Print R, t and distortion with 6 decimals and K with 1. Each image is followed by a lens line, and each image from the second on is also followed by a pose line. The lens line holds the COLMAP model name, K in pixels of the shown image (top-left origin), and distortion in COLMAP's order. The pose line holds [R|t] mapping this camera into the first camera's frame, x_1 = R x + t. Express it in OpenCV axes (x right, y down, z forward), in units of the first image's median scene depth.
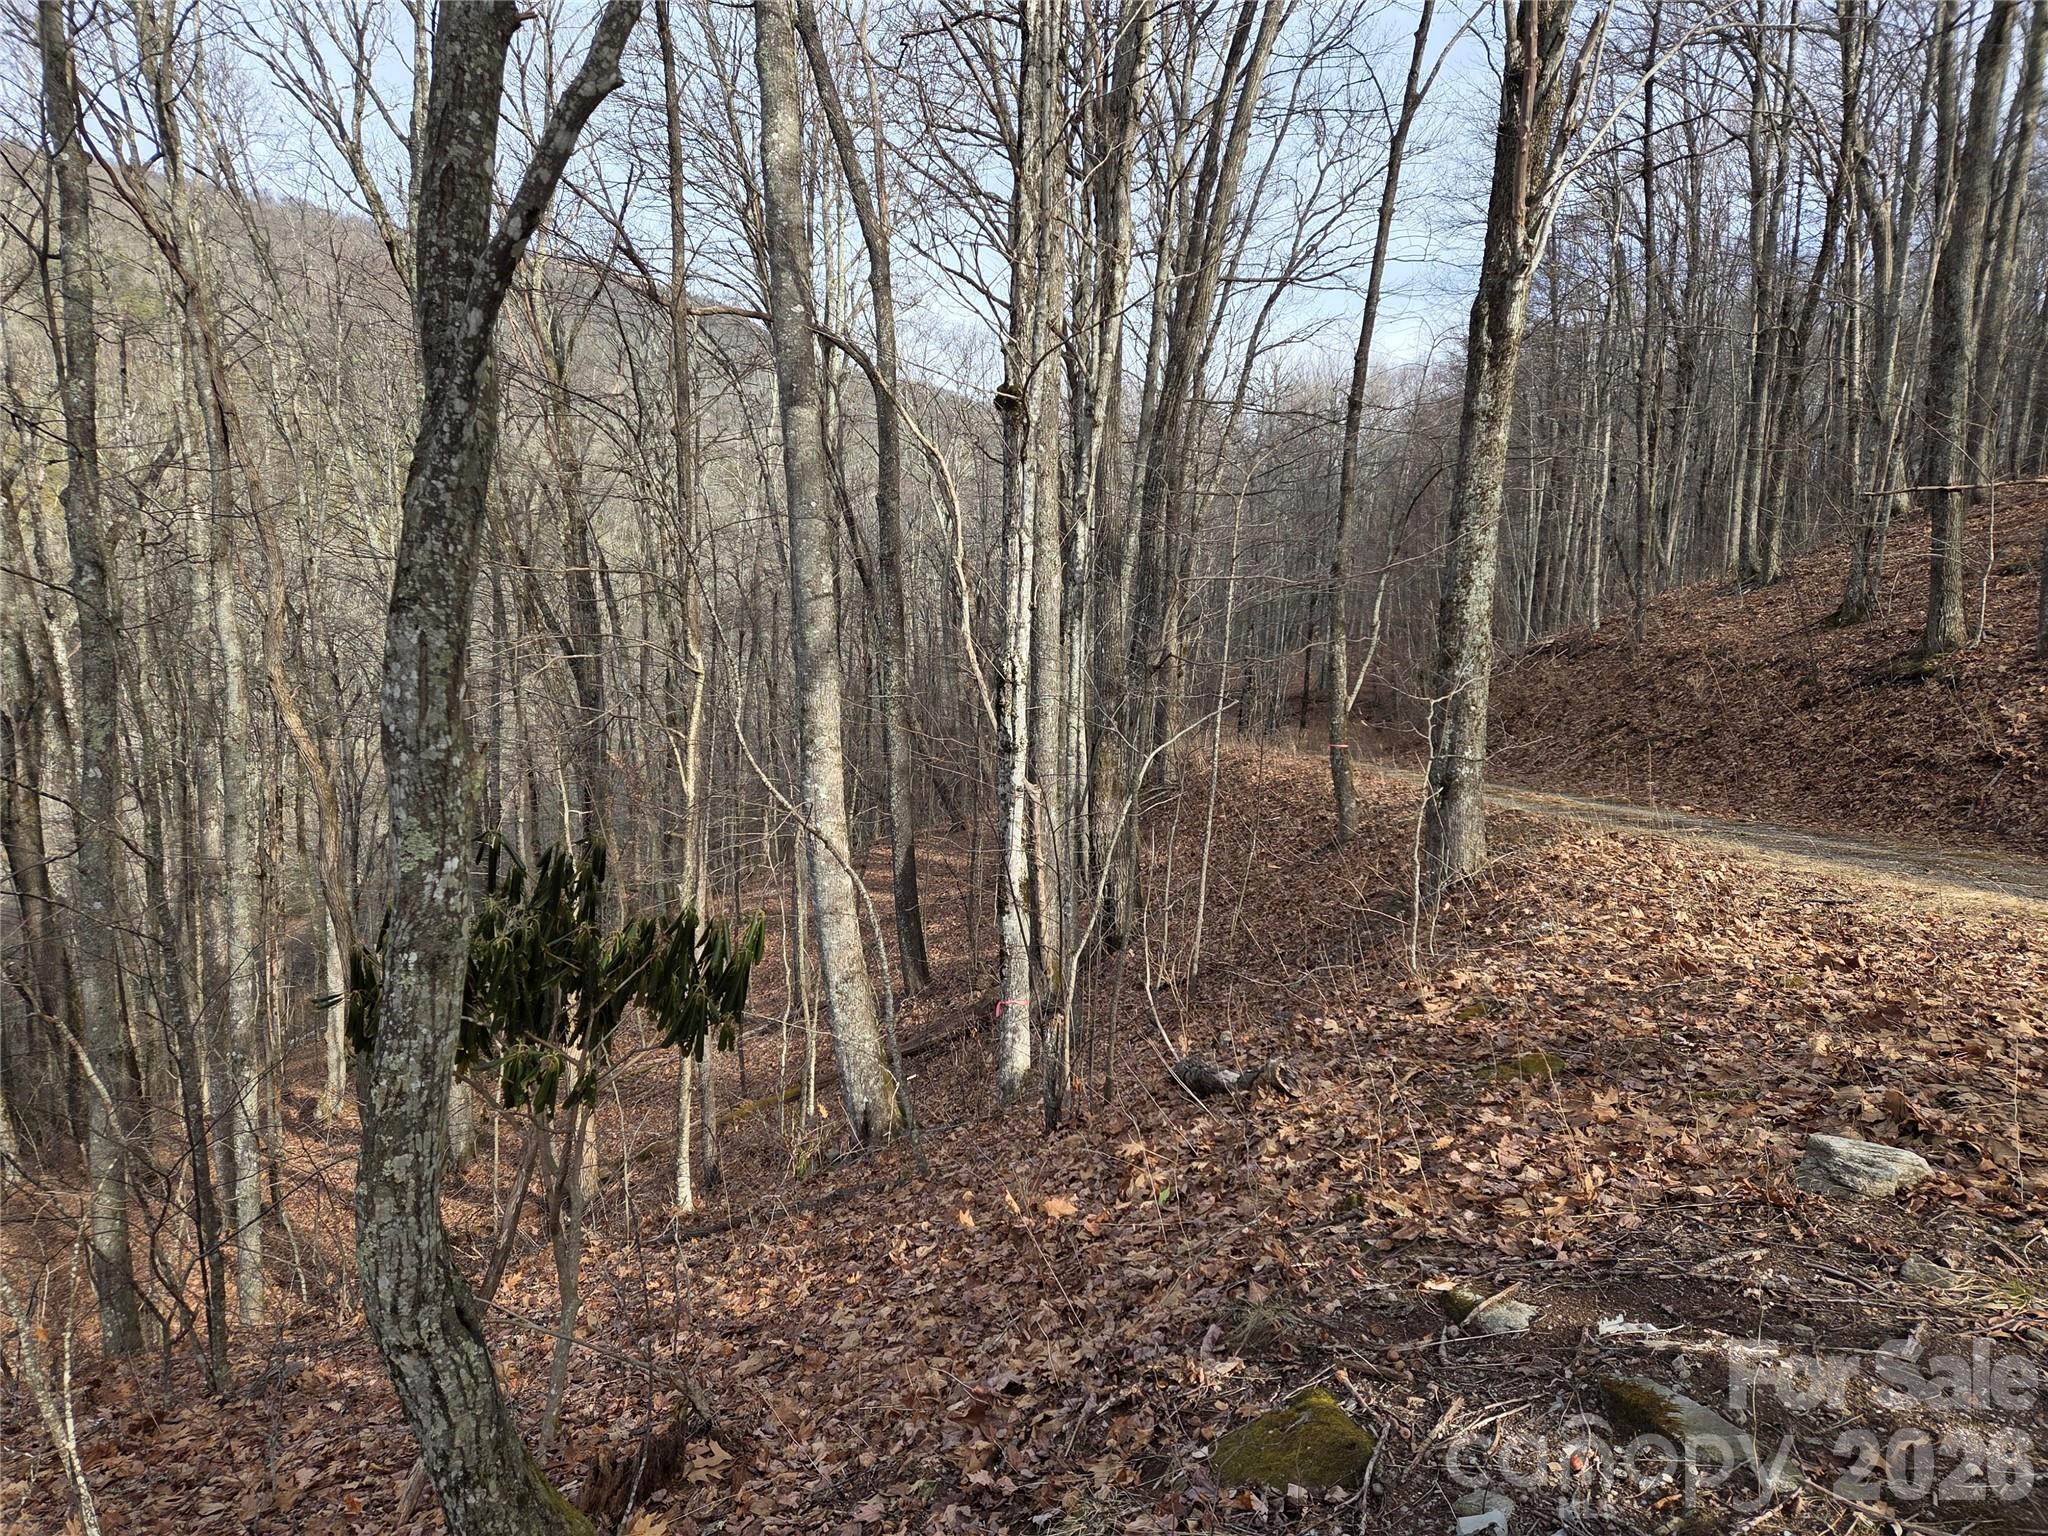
lens RADIAL K [[1352.7, 0, 1018.6], [0, 1352.7, 772.2], [0, 0, 1]] dist [0.036011, -0.004021]
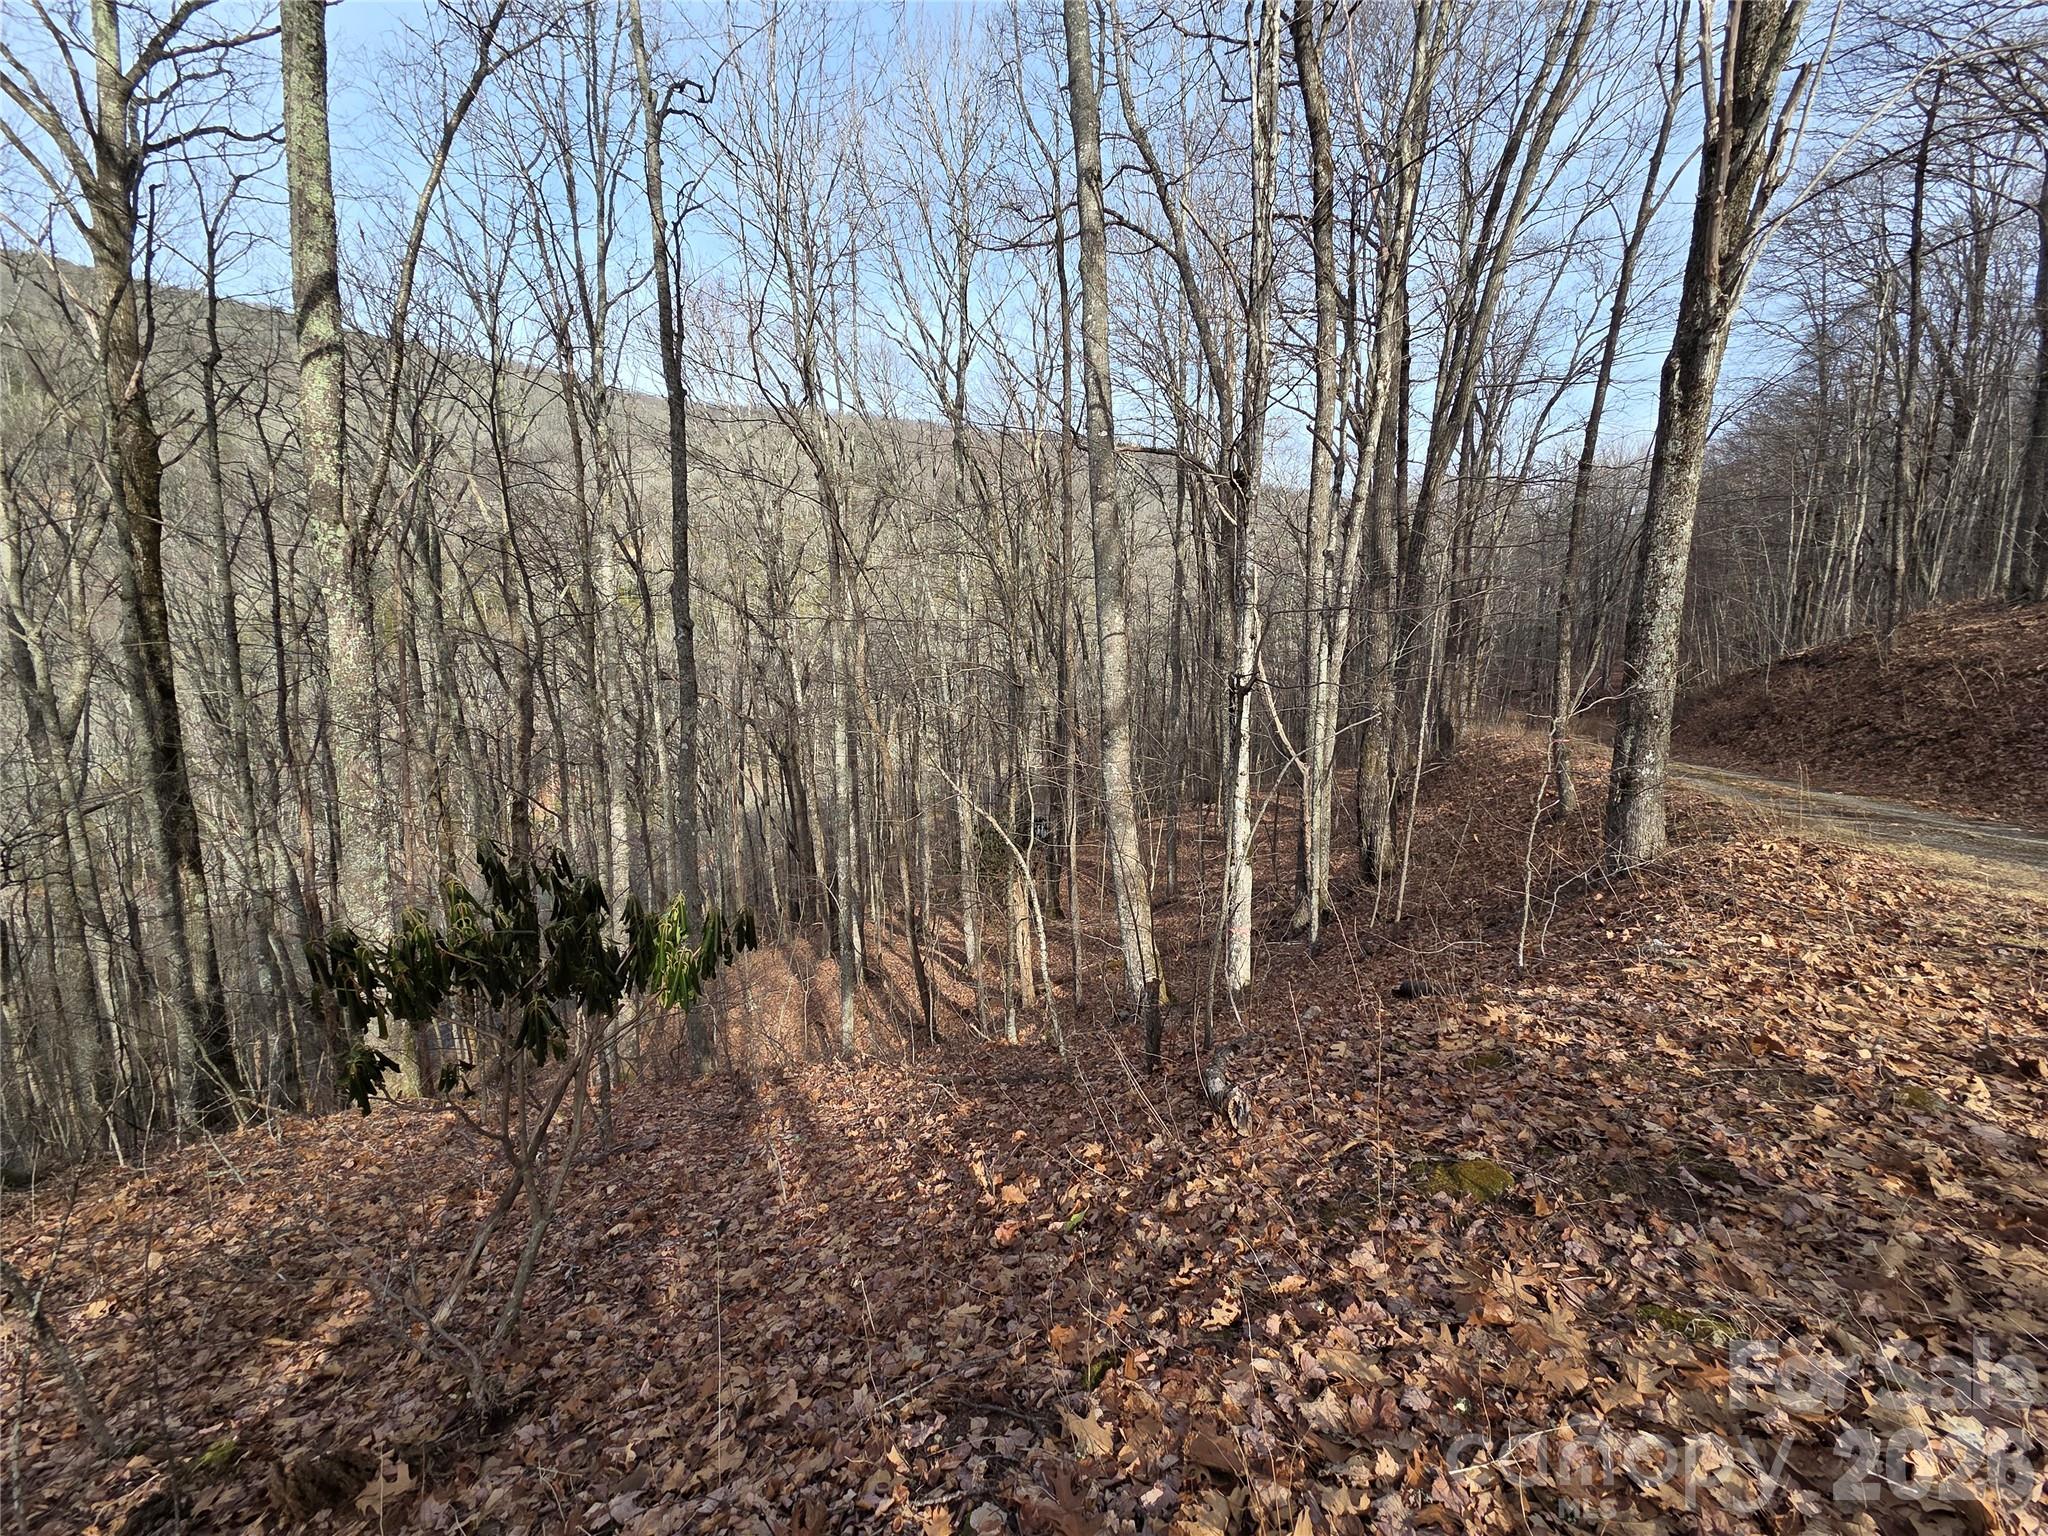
lens RADIAL K [[832.8, 0, 1031.4], [0, 832.8, 757.7], [0, 0, 1]] dist [0.007114, -0.002478]
pose [[0.927605, 0.028630, -0.372464, 0.110030], [-0.021395, 0.999494, 0.023543, -0.018629], [0.372950, -0.013869, 0.927748, 0.149092]]
